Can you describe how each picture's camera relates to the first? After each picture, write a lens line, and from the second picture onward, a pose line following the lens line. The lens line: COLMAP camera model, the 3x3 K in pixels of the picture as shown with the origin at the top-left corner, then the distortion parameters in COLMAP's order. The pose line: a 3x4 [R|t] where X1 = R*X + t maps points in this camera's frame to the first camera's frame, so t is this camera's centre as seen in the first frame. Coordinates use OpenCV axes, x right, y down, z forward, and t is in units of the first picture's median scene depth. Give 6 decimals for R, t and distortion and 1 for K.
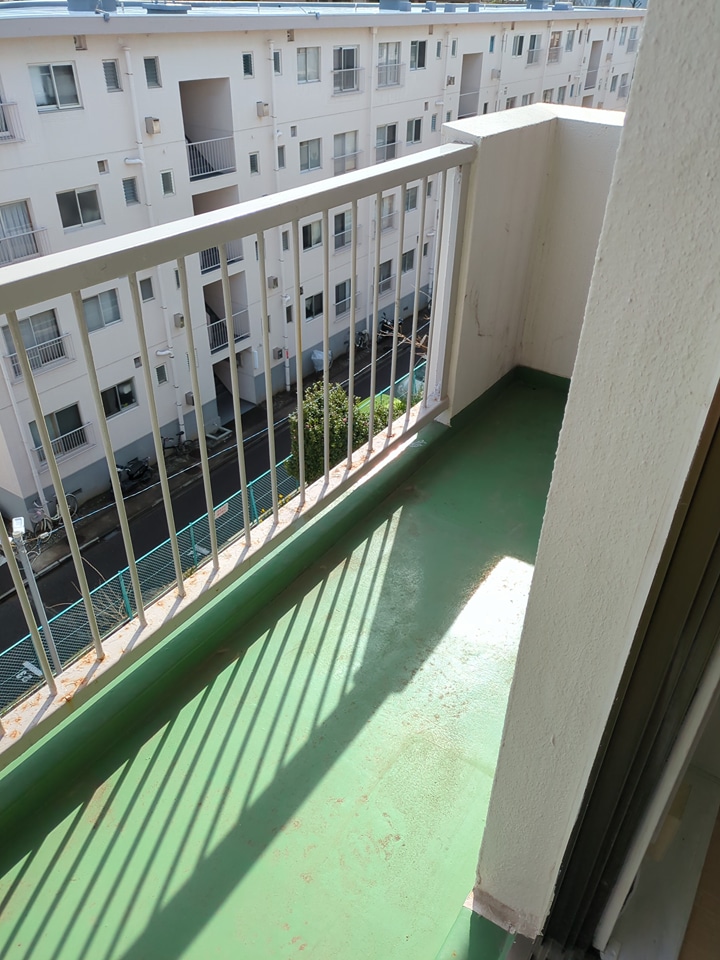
lens RADIAL K [[718.4, 0, 383.9], [0, 718.4, 478.2], [0, 0, 1]] dist [0.045399, -0.002892]
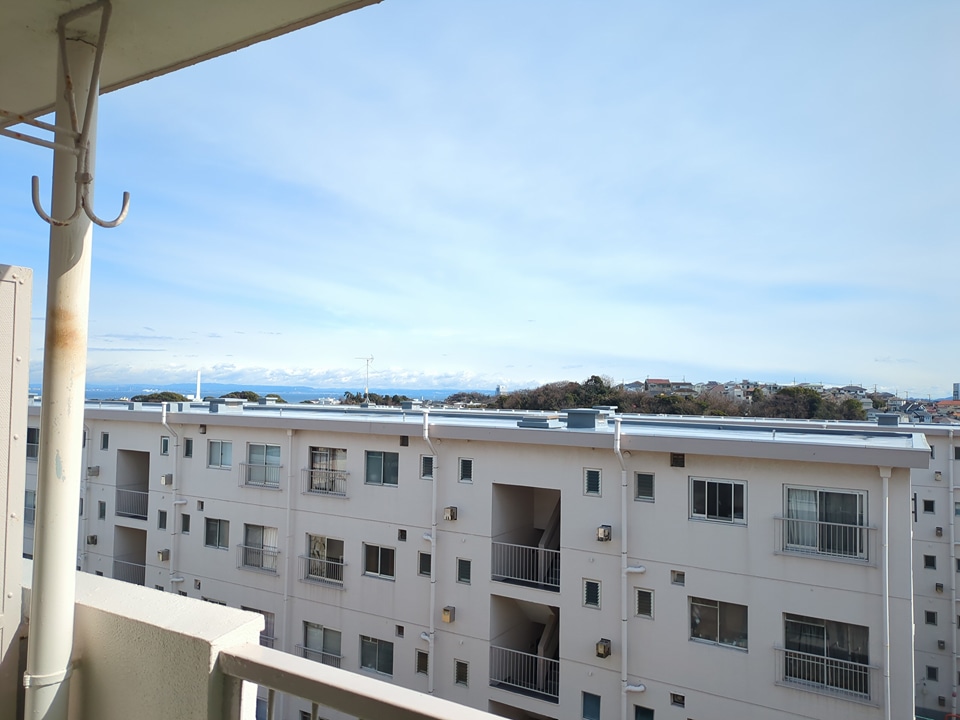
lens RADIAL K [[707.1, 0, 480.0], [0, 707.1, 360.0], [0, 0, 1]] dist [0.044673, -0.003106]
pose [[0.029780, -0.079383, -0.996399, 0.659554], [-0.578588, 0.811493, -0.081945, -0.573179], [0.815076, 0.578945, -0.021764, 0.886891]]
